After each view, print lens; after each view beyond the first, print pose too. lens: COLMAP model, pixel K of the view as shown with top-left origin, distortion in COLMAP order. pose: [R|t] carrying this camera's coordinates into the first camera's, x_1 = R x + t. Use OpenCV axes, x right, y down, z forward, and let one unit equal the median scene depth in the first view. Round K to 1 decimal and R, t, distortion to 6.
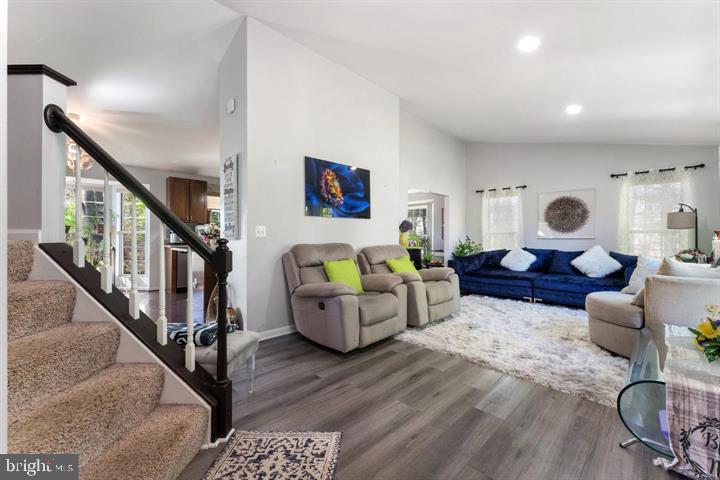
lens RADIAL K [[290.8, 0, 356.8], [0, 290.8, 239.0], [0, 0, 1]] dist [0.001845, 0.000161]
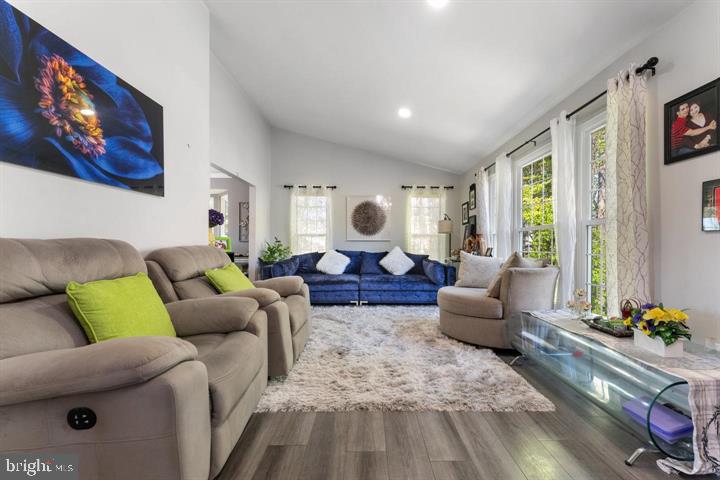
lens RADIAL K [[291.6, 0, 362.2], [0, 291.6, 247.4], [0, 0, 1]] dist [-0.003290, -0.000361]
pose [[0.686268, -0.003952, 0.727338, -0.103013], [0.000659, 0.999988, 0.004811, 0.024370], [-0.727349, -0.002823, 0.686262, 0.393638]]
